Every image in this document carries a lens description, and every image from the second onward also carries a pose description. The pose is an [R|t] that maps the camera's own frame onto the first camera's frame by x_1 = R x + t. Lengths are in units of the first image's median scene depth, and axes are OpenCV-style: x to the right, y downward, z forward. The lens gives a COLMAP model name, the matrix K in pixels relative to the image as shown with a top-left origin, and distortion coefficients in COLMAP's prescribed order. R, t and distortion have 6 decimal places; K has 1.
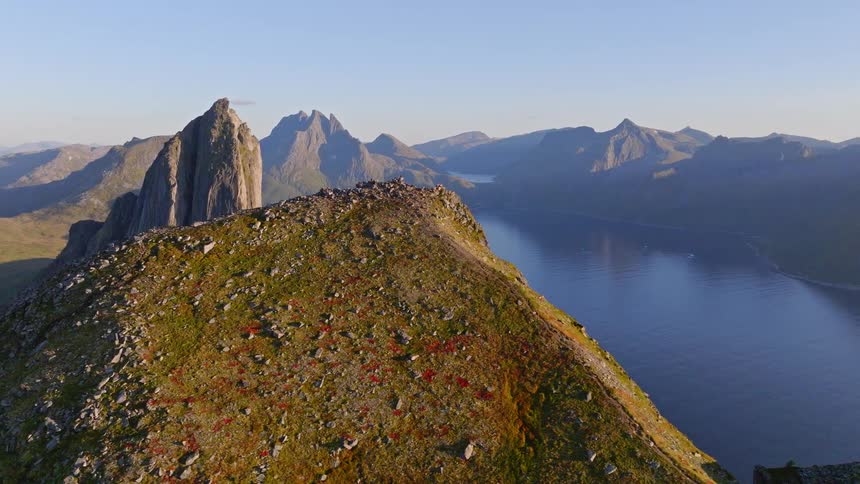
lens RADIAL K [[643.1, 0, 429.7], [0, 643.1, 241.8], [0, 0, 1]] dist [0.010800, -0.002065]
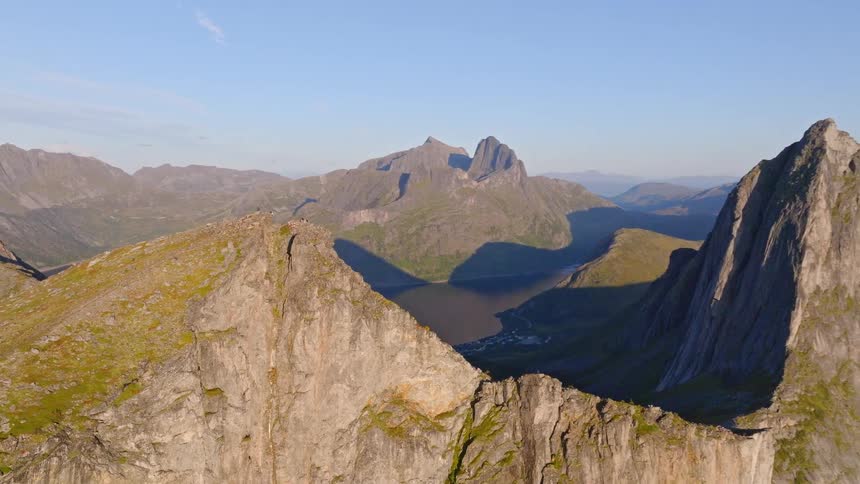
lens RADIAL K [[643.1, 0, 430.3], [0, 643.1, 243.8], [0, 0, 1]] dist [0.010800, -0.002065]
pose [[0.523706, 0.092999, -0.846807, 0.144362], [-0.129346, 0.991179, 0.028861, -0.020938], [0.842022, 0.094416, 0.531116, 0.142369]]
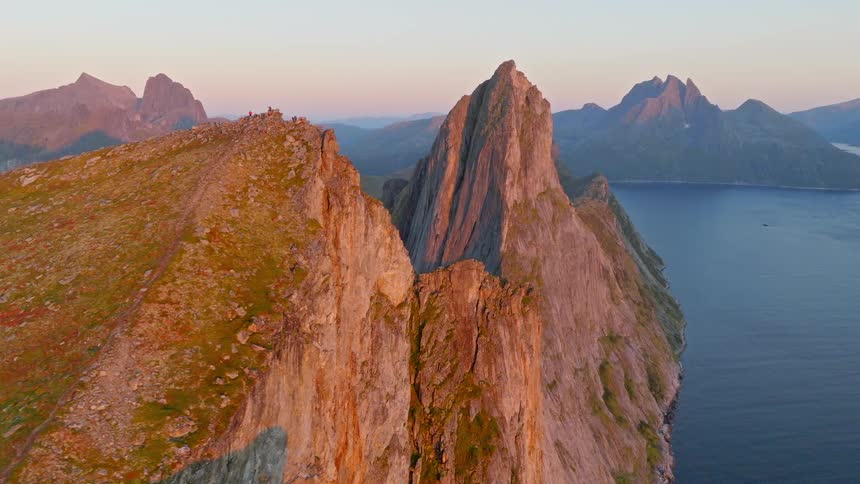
lens RADIAL K [[643.1, 0, 429.9], [0, 643.1, 242.5], [0, 0, 1]] dist [0.010800, -0.002065]
pose [[0.862174, 0.092282, -0.498137, 0.099830], [-0.068463, 0.995473, 0.065920, -0.000340], [0.501965, -0.022731, 0.864589, 0.076622]]
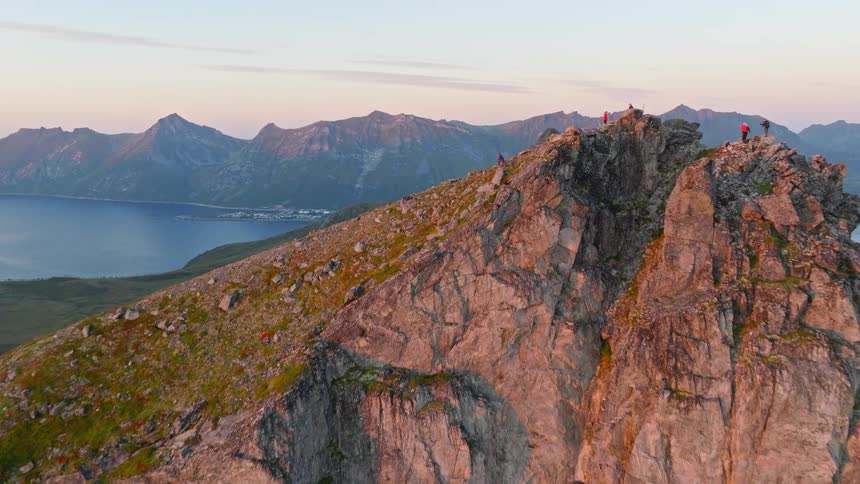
lens RADIAL K [[643.1, 0, 432.7], [0, 643.1, 244.5], [0, 0, 1]] dist [0.010800, -0.002065]
pose [[-0.382454, 0.158227, -0.910326, 0.061674], [-0.132226, 0.965715, 0.223407, -0.017525], [0.914464, 0.205812, -0.348420, 0.195801]]
